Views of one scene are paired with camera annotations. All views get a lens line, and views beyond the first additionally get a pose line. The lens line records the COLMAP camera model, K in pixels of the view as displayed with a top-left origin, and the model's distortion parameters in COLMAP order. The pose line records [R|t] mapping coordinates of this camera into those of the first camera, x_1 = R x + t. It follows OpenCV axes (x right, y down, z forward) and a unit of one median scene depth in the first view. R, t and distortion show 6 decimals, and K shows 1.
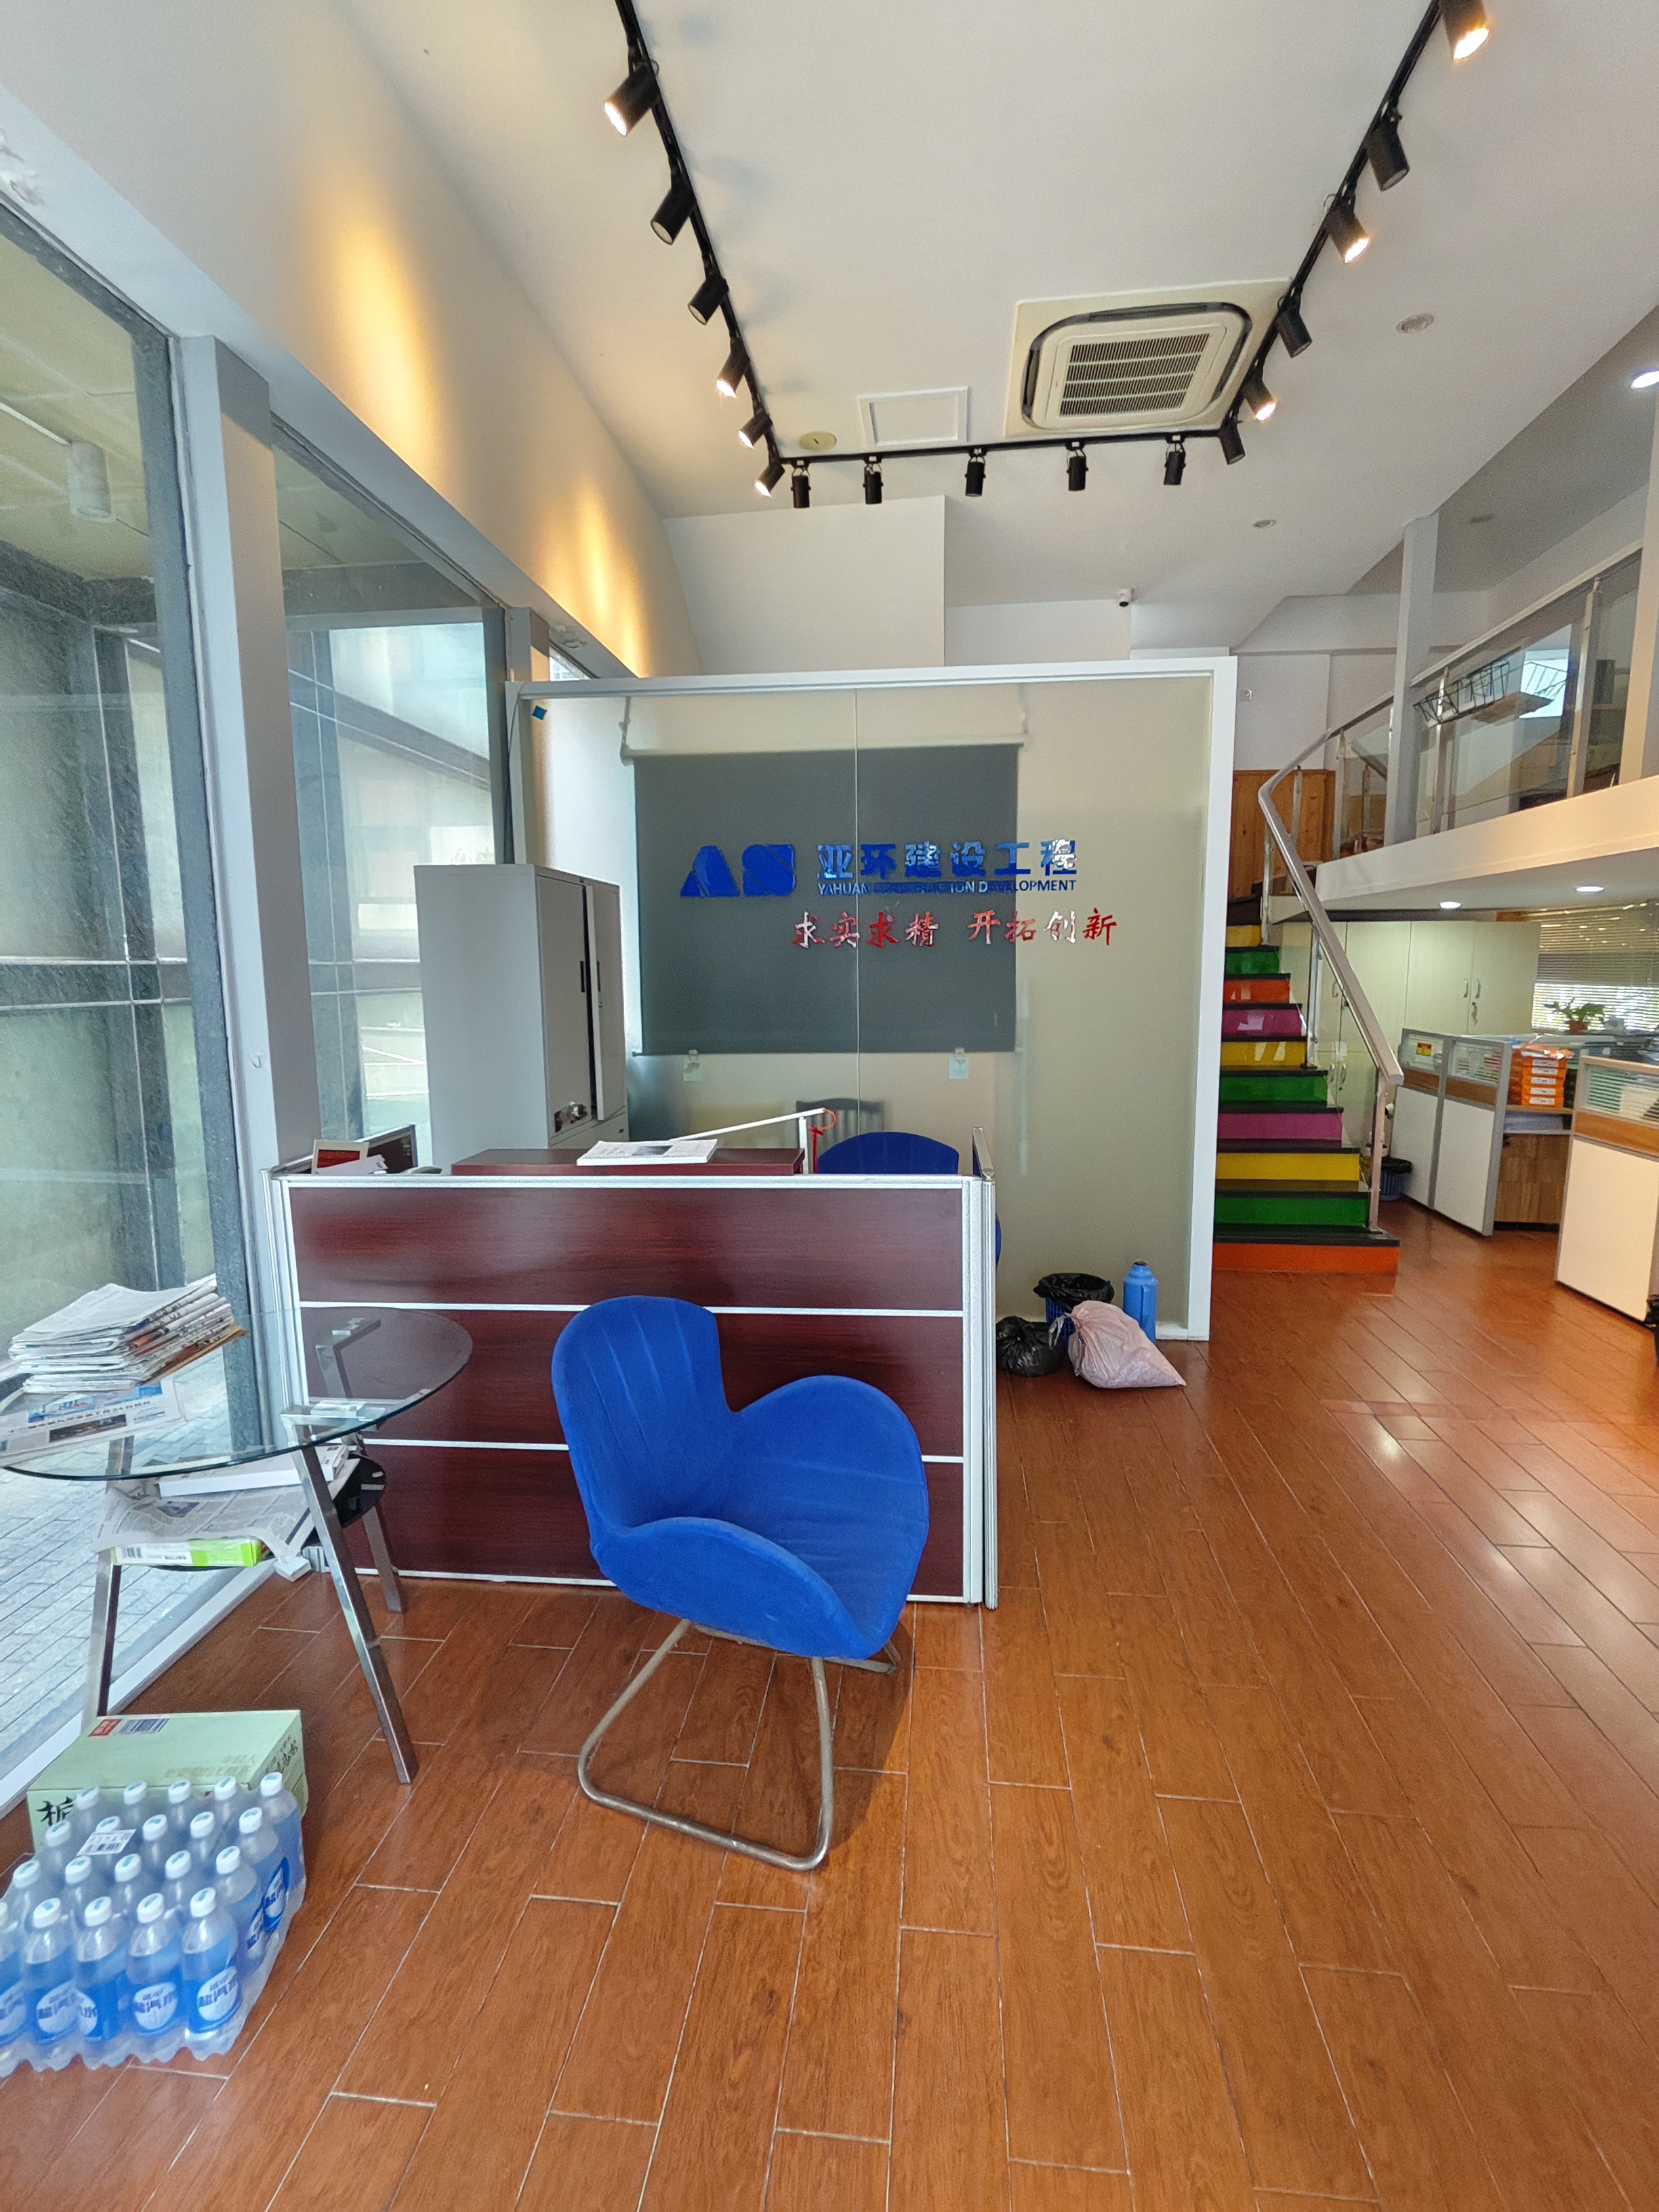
lens RADIAL K [[1015.1, 0, 841.8], [0, 1015.1, 1107.1], [0, 0, 1]] dist [0.002306, -0.002599]
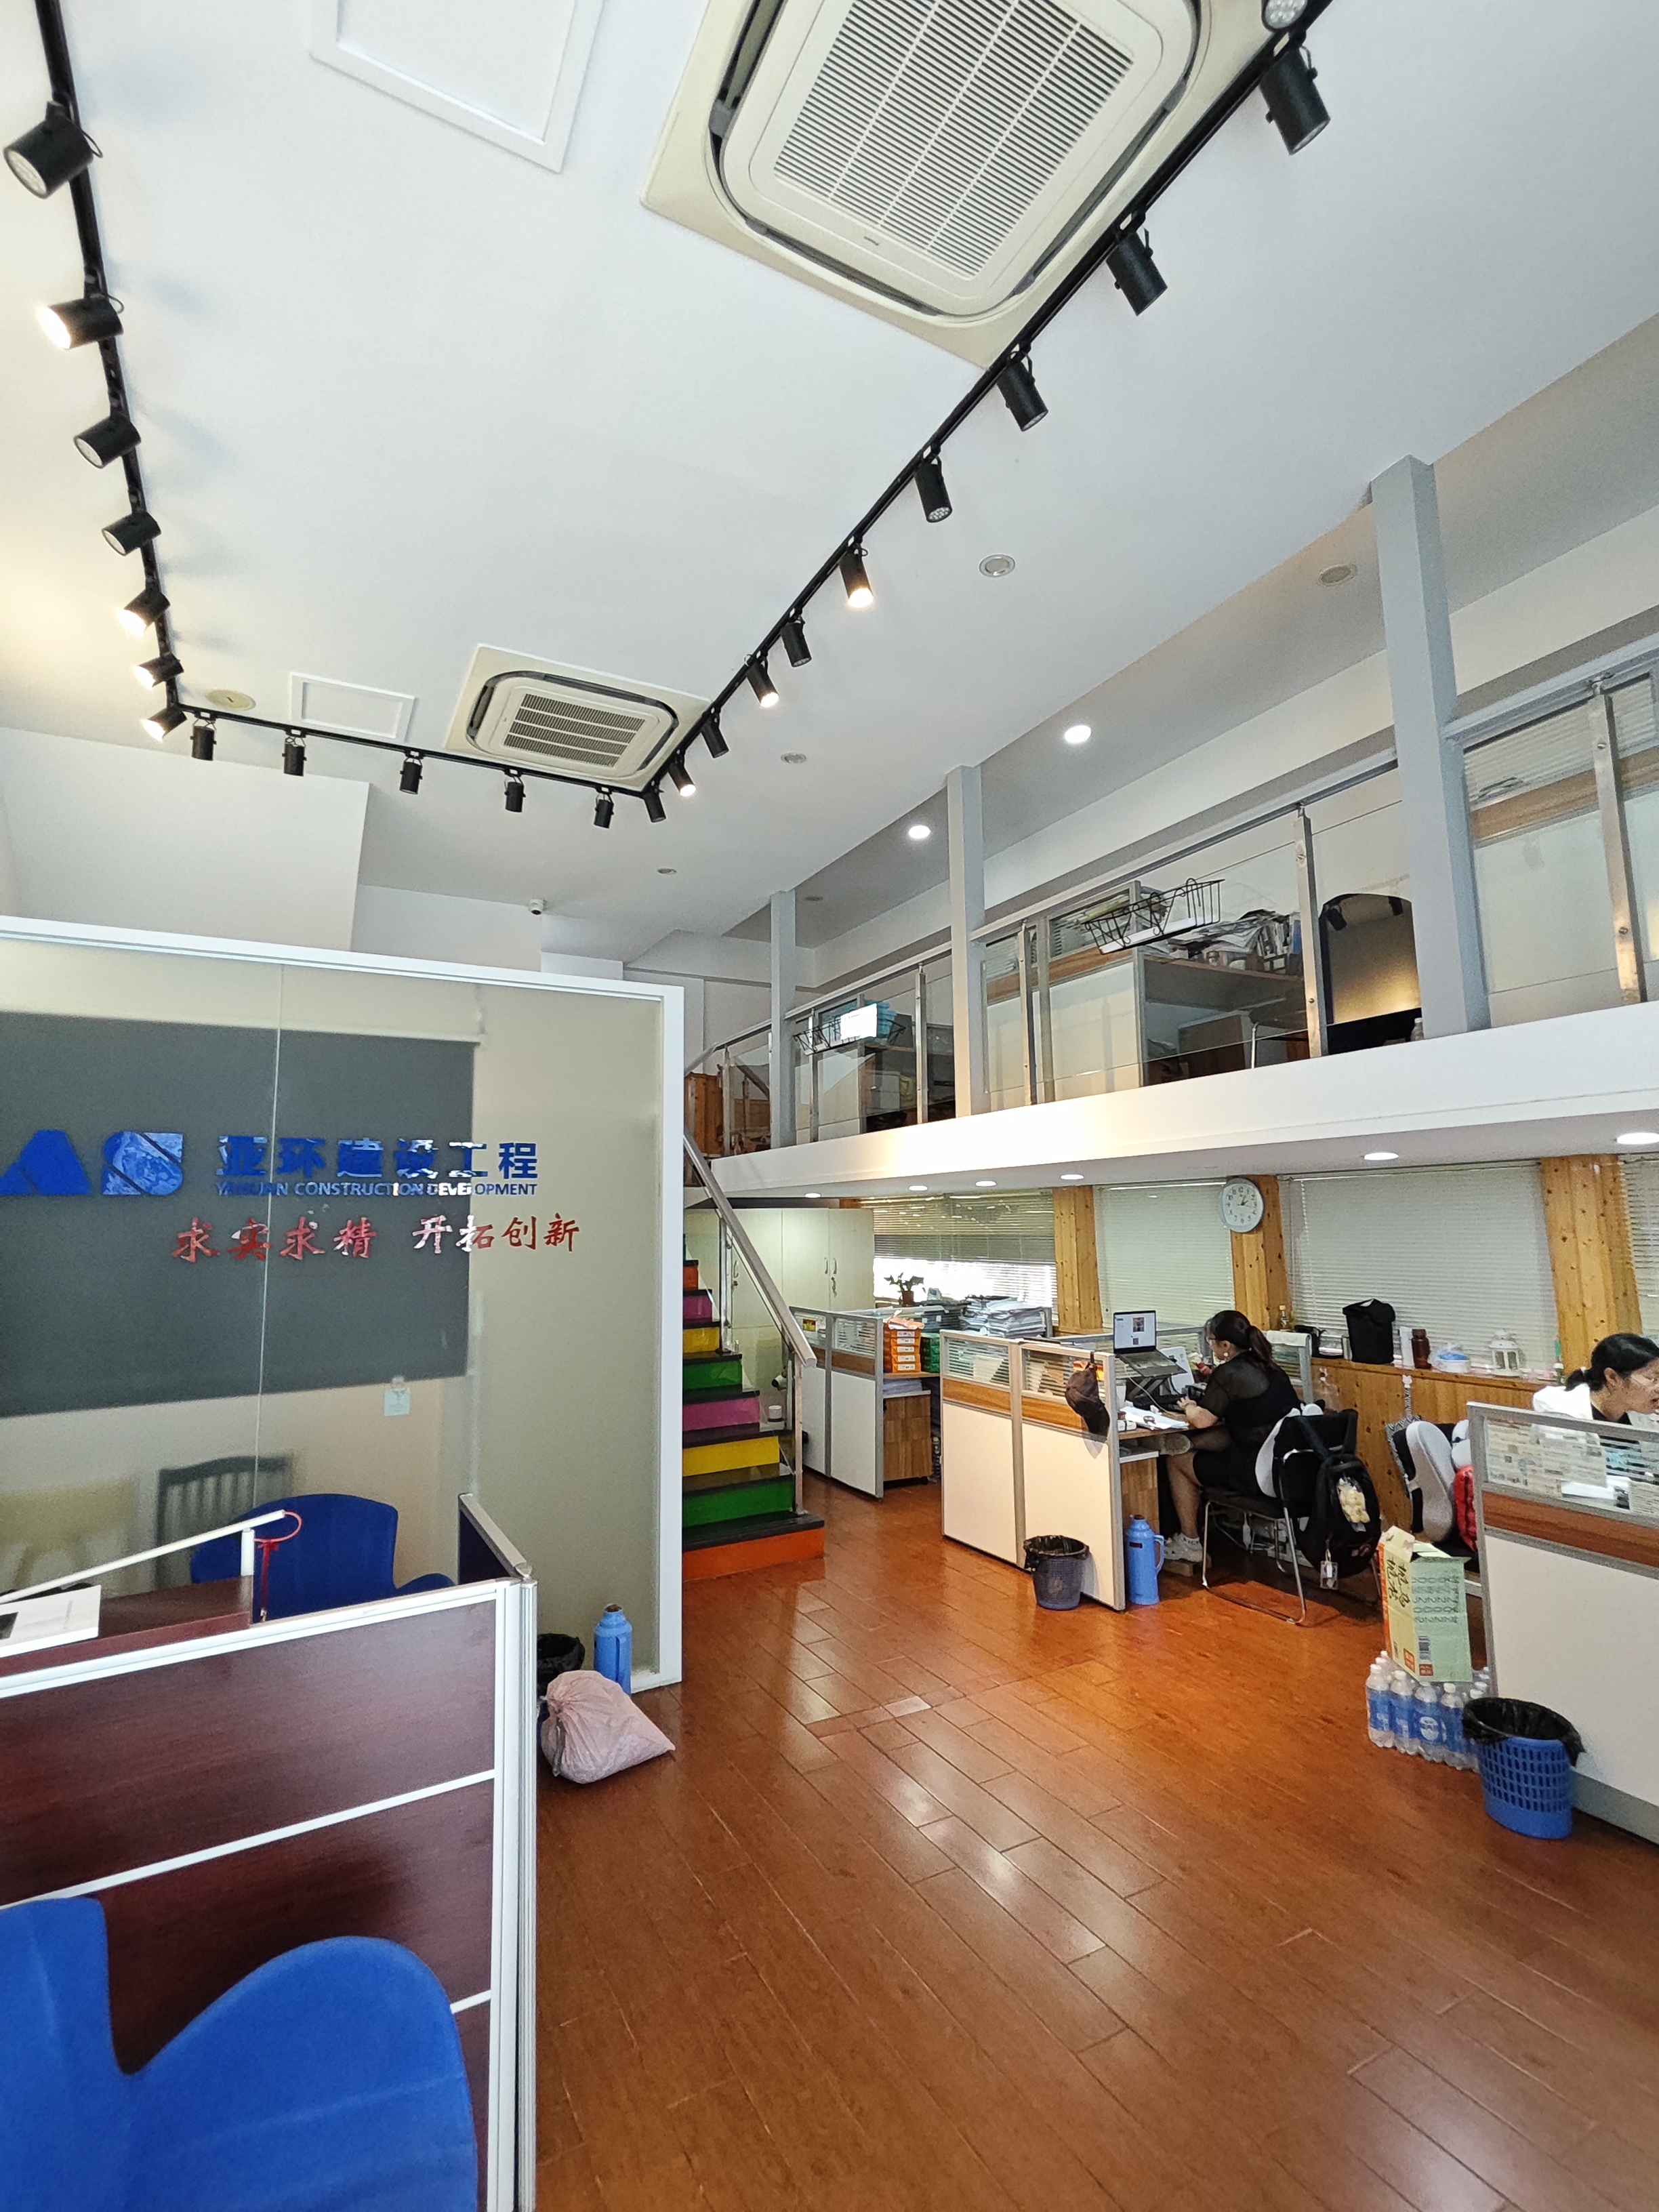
lens RADIAL K [[1015.1, 0, 832.8], [0, 1015.1, 1090.3], [0, 0, 1]] dist [0.002306, -0.002599]
pose [[0.820713, 0.066443, 0.567464, -0.076178], [0.089968, 0.965795, -0.243201, -0.046213], [-0.564213, 0.250651, 0.786662, 0.064844]]
